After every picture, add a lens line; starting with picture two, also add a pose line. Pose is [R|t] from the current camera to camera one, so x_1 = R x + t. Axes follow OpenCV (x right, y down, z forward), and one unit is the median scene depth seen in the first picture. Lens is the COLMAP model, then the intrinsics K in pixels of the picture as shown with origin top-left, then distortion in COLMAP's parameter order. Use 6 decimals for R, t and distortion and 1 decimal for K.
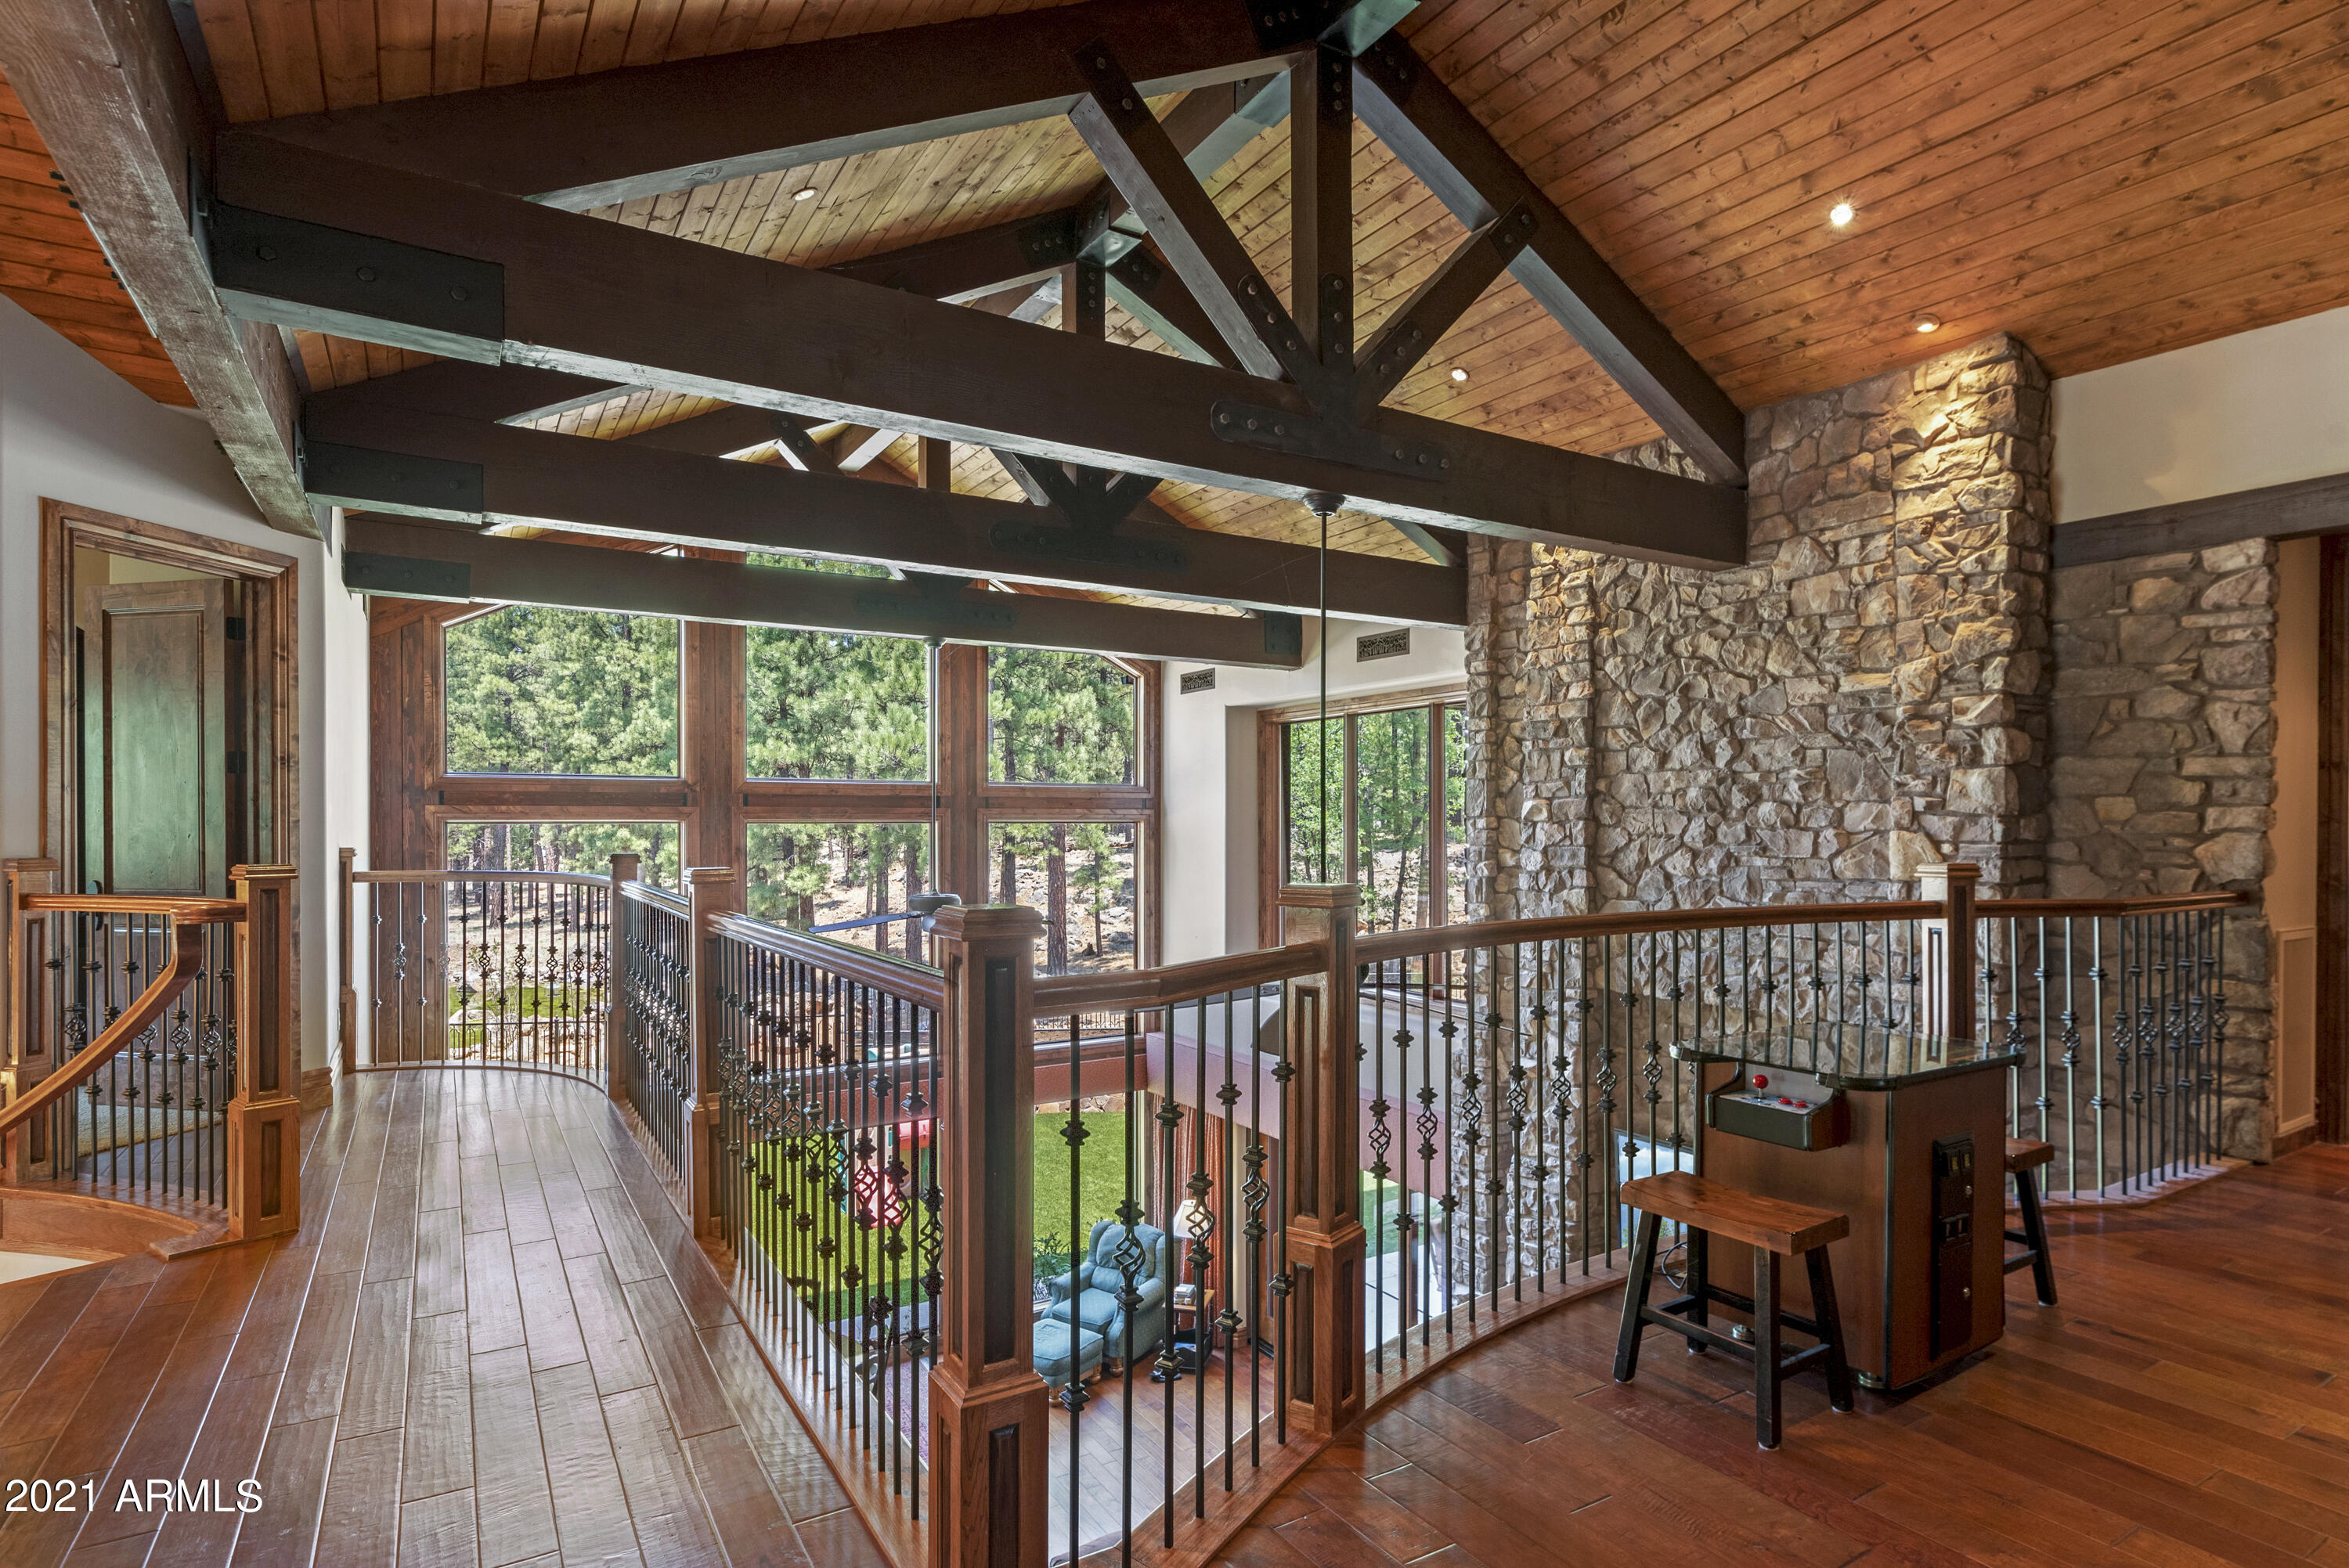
lens RADIAL K [[1216.6, 0, 1214.3], [0, 1216.6, 817.0], [0, 0, 1]] dist [0.013037, -0.010181]
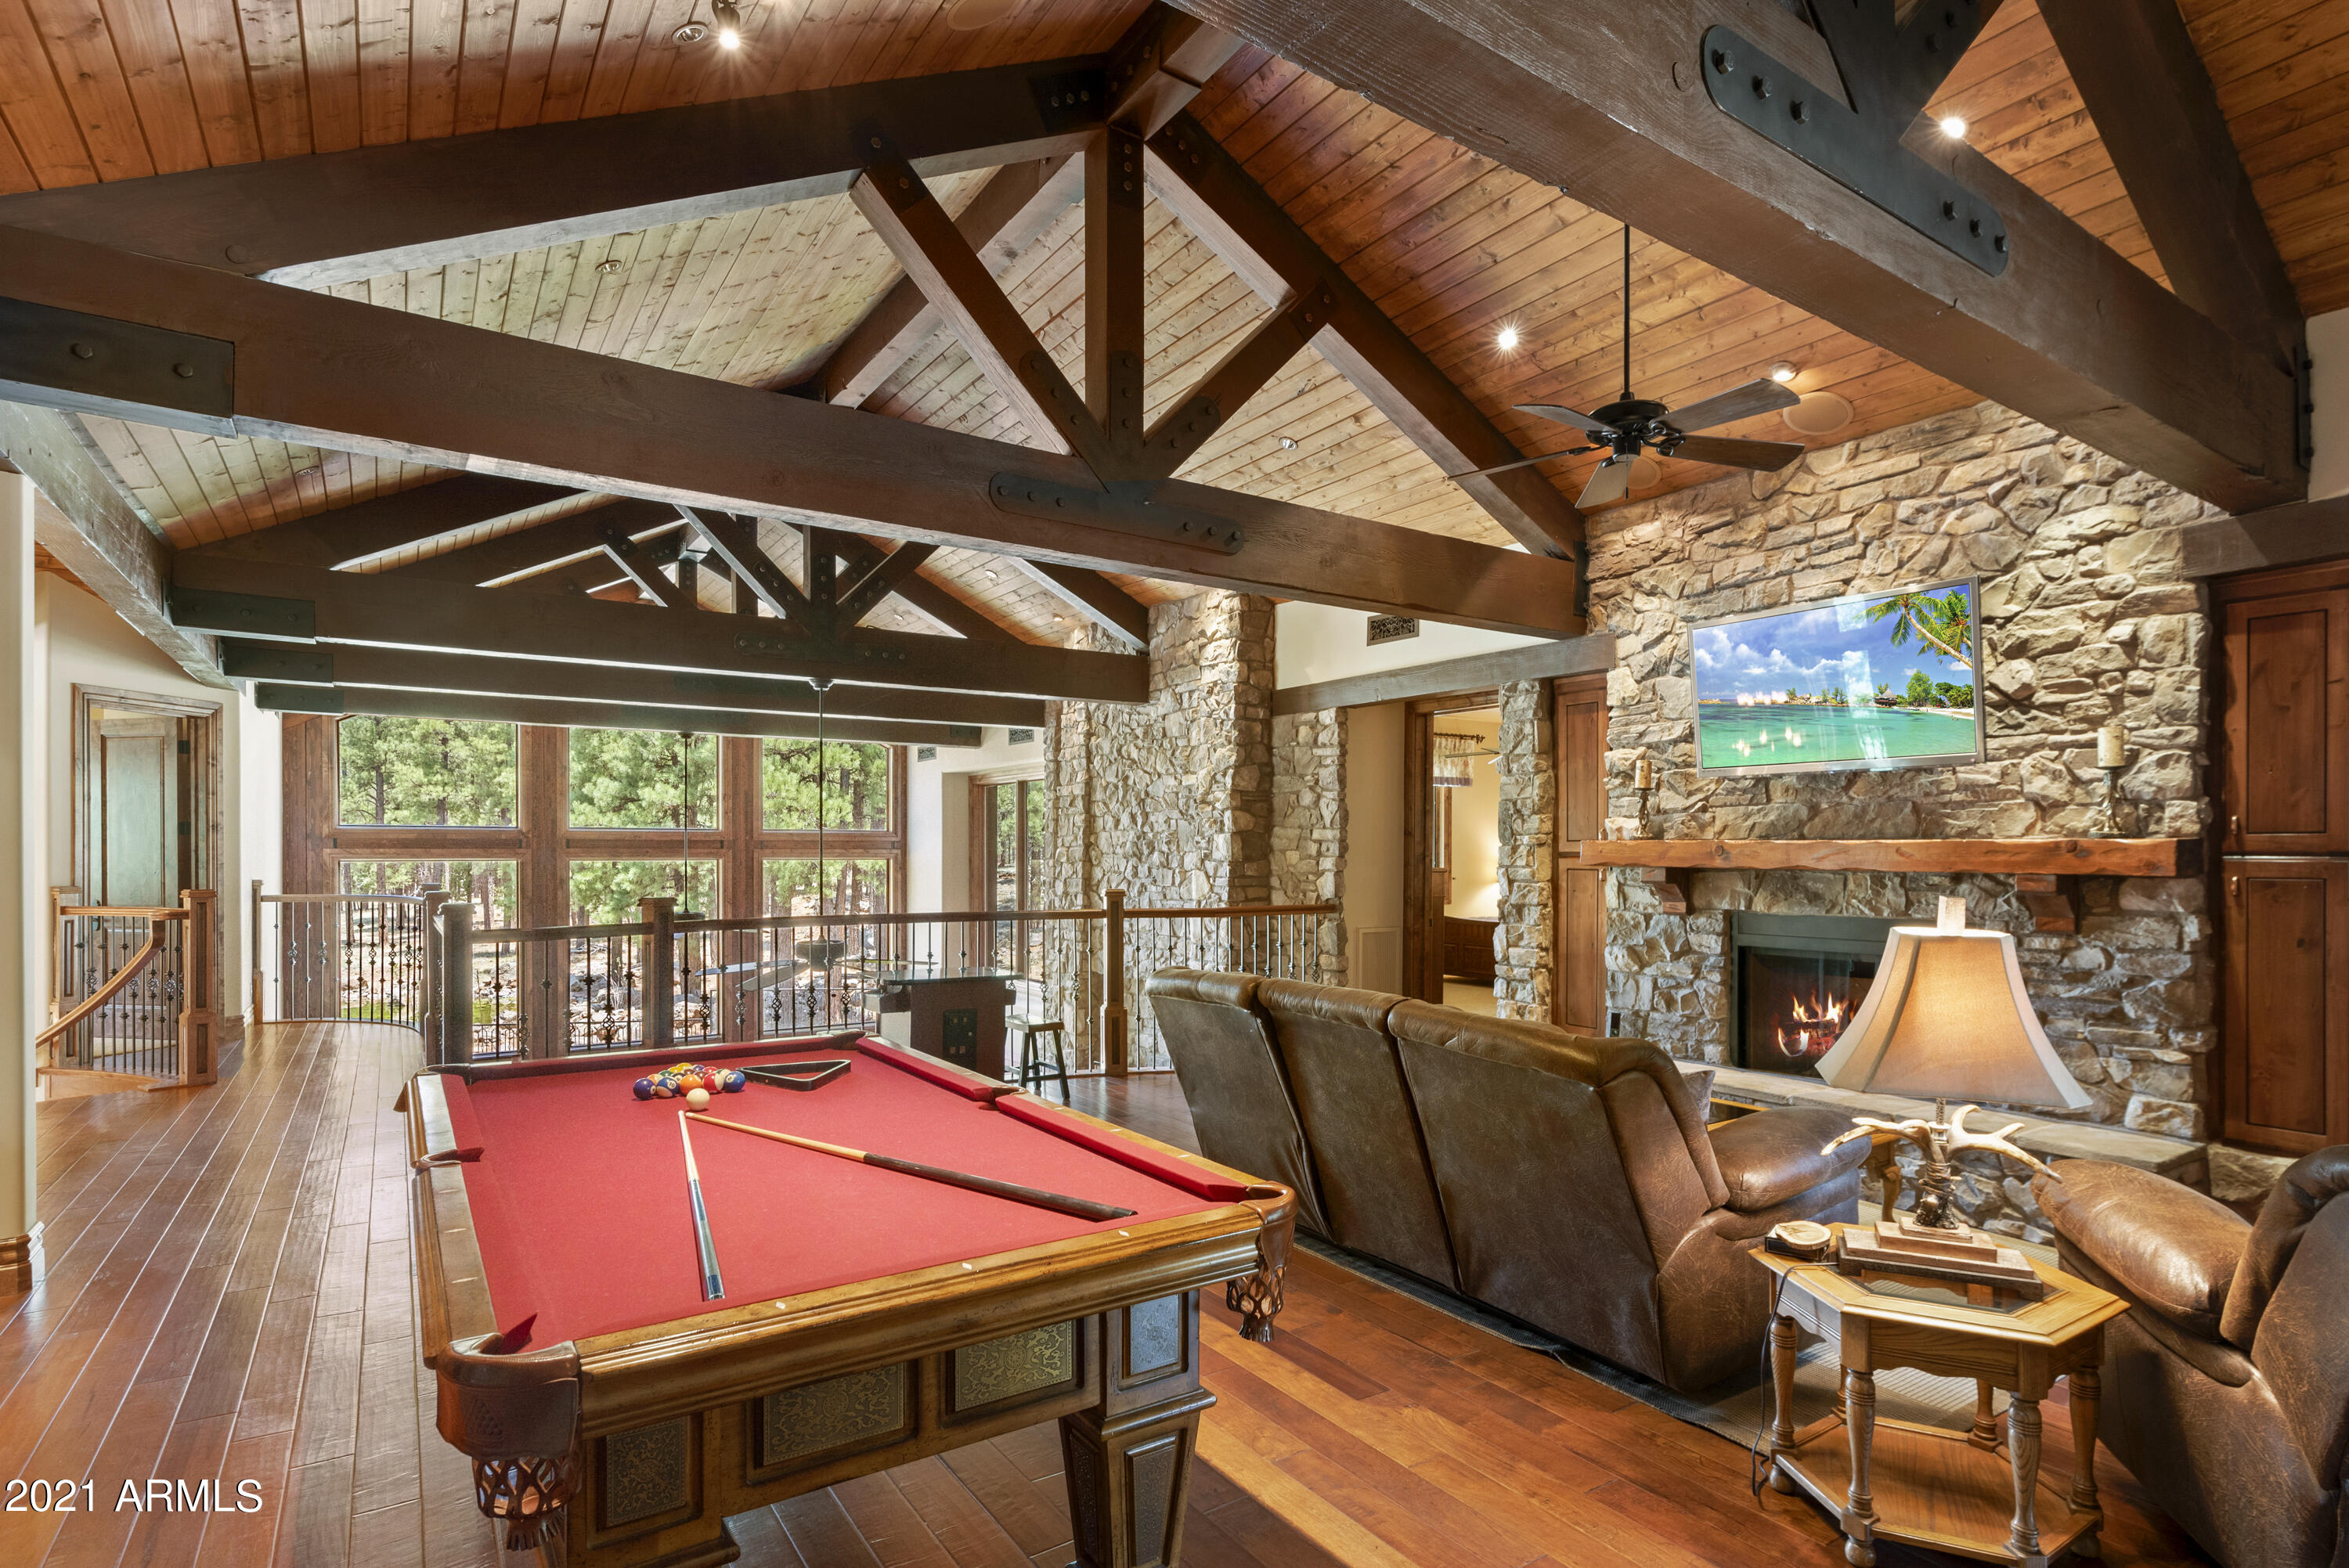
lens RADIAL K [[1186.0, 0, 1186.3], [0, 1186.0, 848.3], [0, 0, 1]] dist [0.000652, -0.000594]
pose [[0.999700, 0.000850, 0.024497, 0.422224], [-0.000880, 0.999999, 0.001228, -0.017091], [-0.024496, -0.001249, 0.999699, -0.522530]]
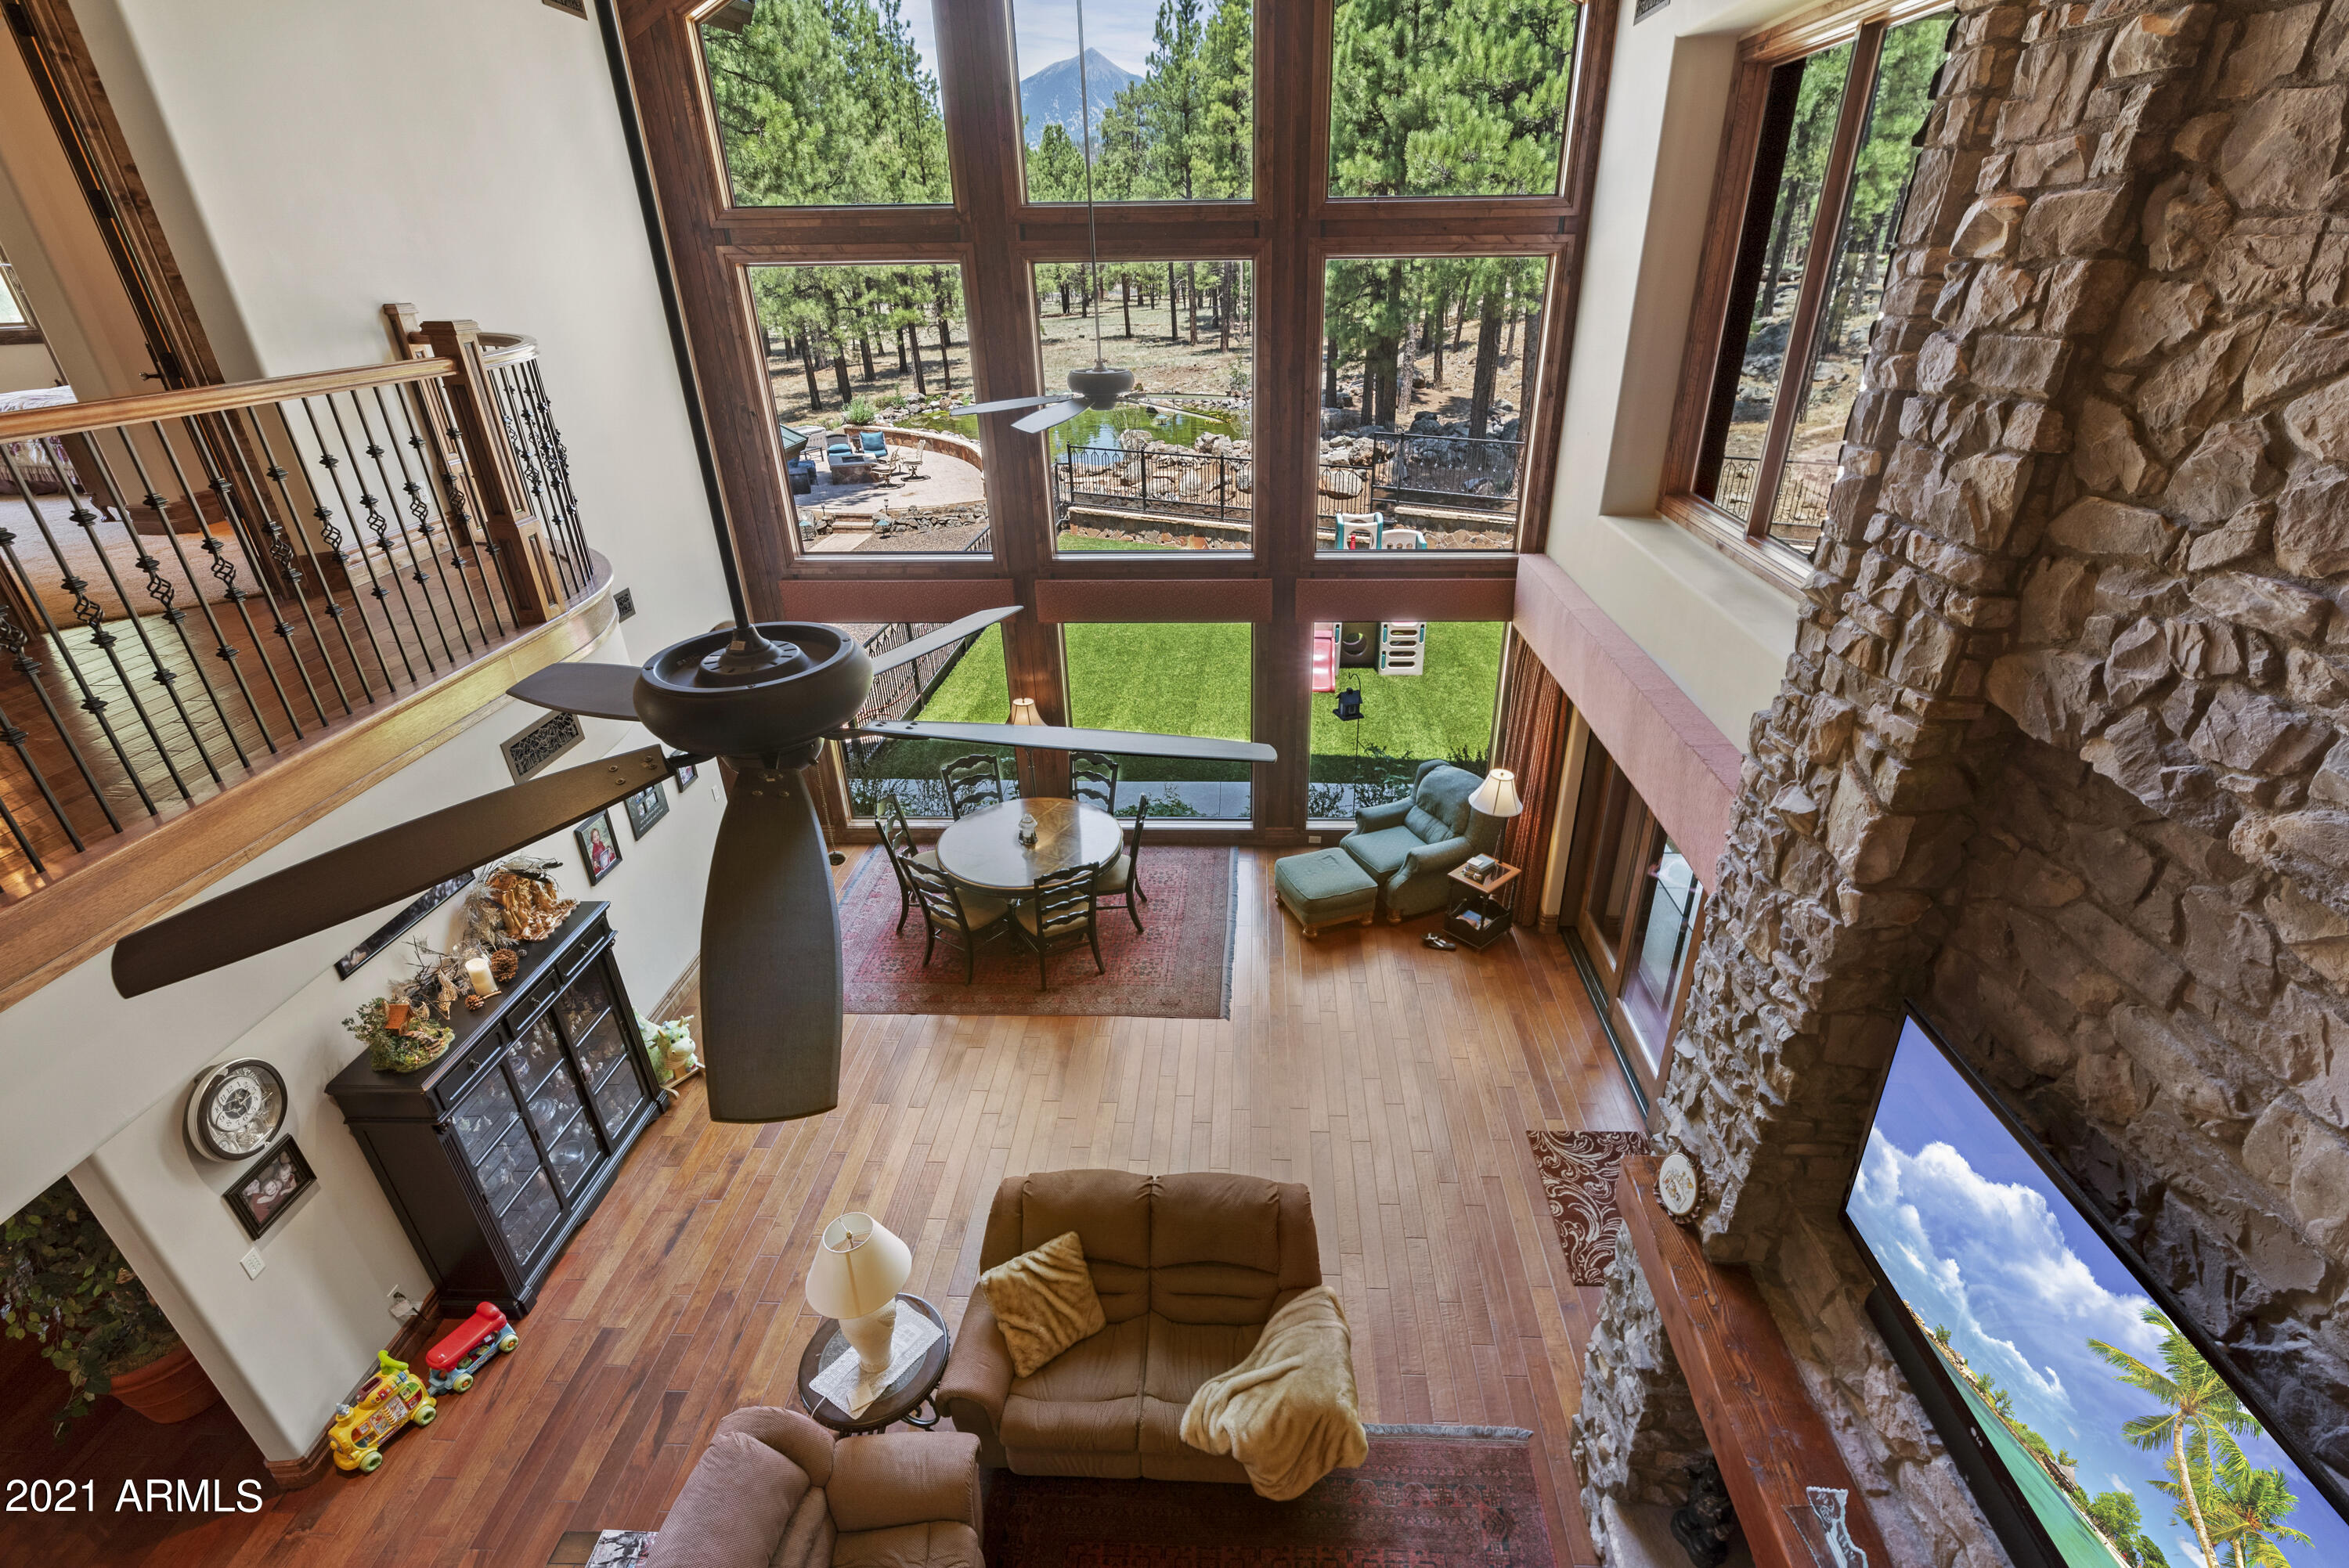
lens RADIAL K [[1052.9, 0, 1214.7], [0, 1052.9, 788.1], [0, 0, 1]] dist [-0.001283, 0.000364]
pose [[0.826501, 0.246963, -0.505872, 0.302578], [0.013896, 0.889406, 0.456906, -0.003658], [0.562764, -0.384663, 0.731663, 0.605171]]
